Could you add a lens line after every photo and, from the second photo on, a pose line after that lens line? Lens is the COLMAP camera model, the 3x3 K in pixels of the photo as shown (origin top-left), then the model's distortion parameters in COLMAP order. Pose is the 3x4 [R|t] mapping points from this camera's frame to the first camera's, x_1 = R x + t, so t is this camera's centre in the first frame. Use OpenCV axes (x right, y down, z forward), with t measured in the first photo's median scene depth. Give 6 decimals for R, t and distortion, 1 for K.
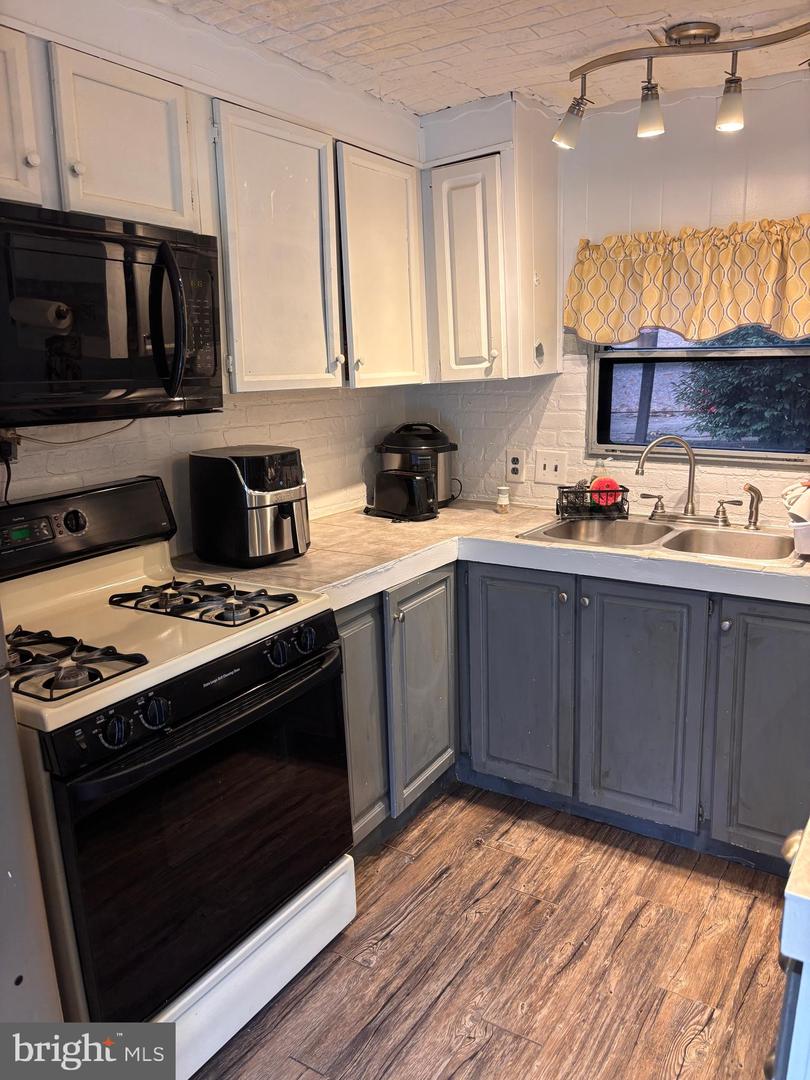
lens RADIAL K [[819.5, 0, 410.2], [0, 819.5, 537.1], [0, 0, 1]] dist [0.029344, -0.032877]
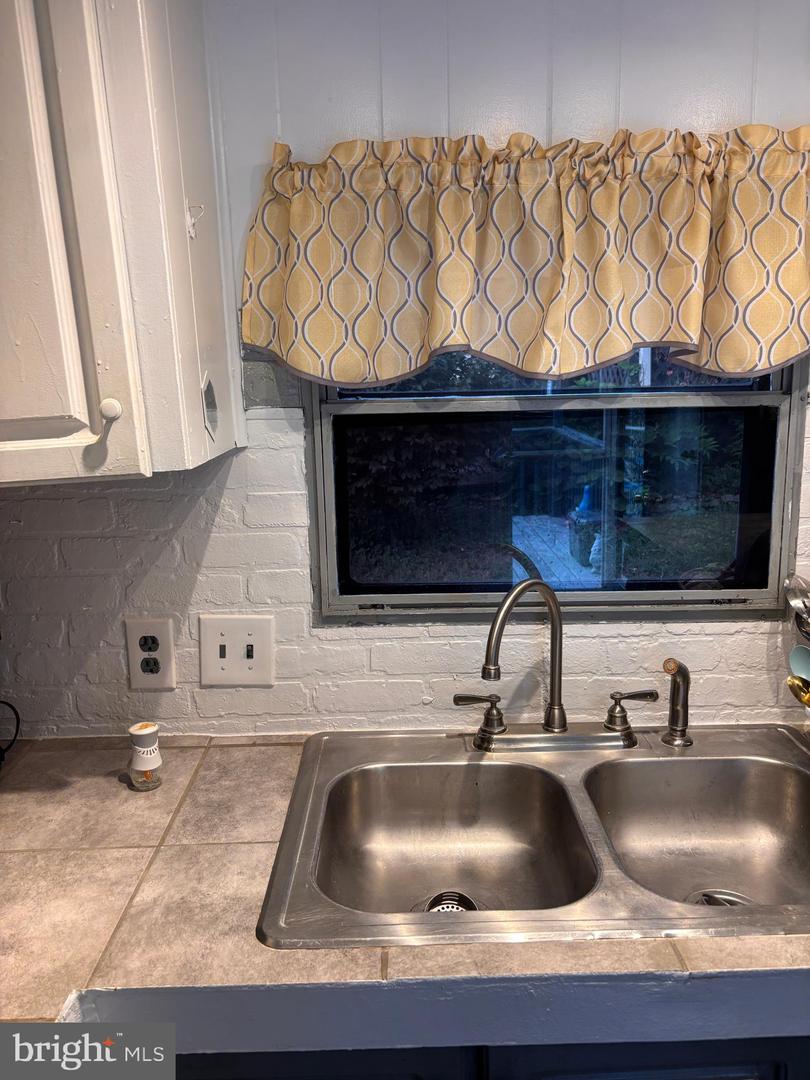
lens RADIAL K [[819.5, 0, 401.5], [0, 819.5, 535.0], [0, 0, 1]] dist [0.029344, -0.032877]
pose [[0.835041, -0.098621, 0.541277, 0.008168], [0.125364, 0.992030, -0.012654, -0.145419], [-0.535715, 0.078423, 0.840749, 0.621289]]
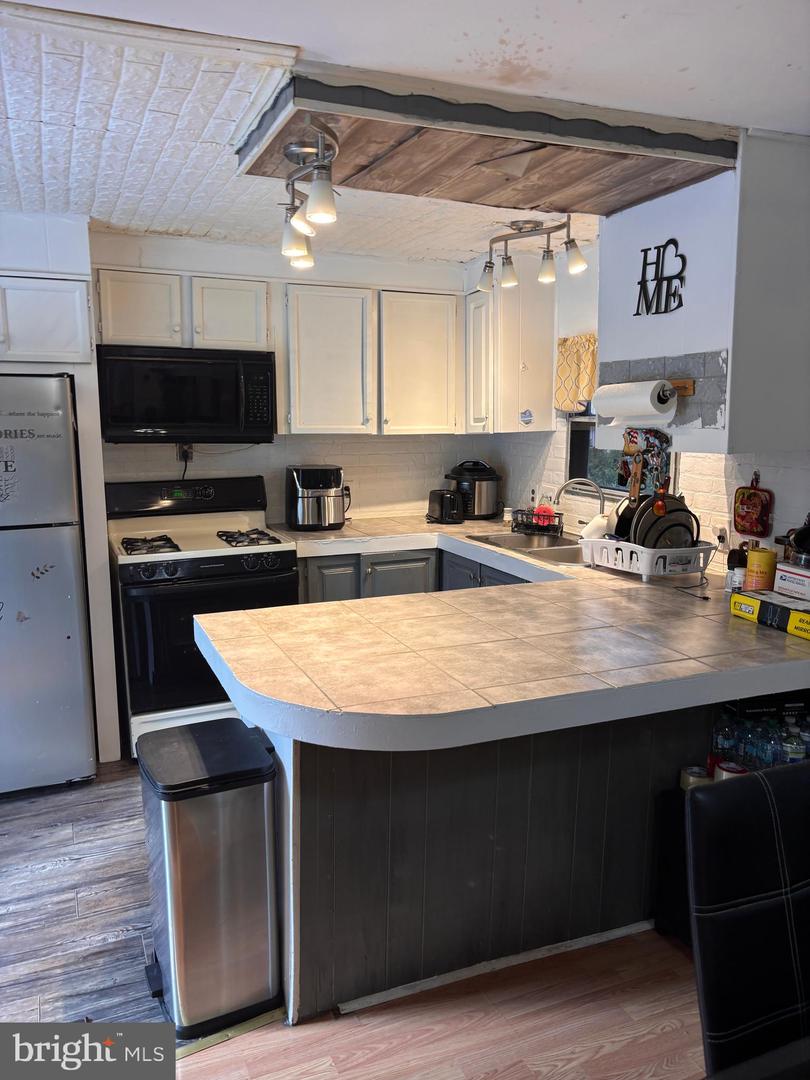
lens RADIAL K [[819.5, 0, 401.9], [0, 819.5, 542.0], [0, 0, 1]] dist [0.029344, -0.032877]
pose [[0.831180, 0.119486, -0.543013, 0.799808], [-0.140988, 0.990009, 0.002036, 0.021260], [0.537831, 0.074866, 0.839722, -0.313245]]
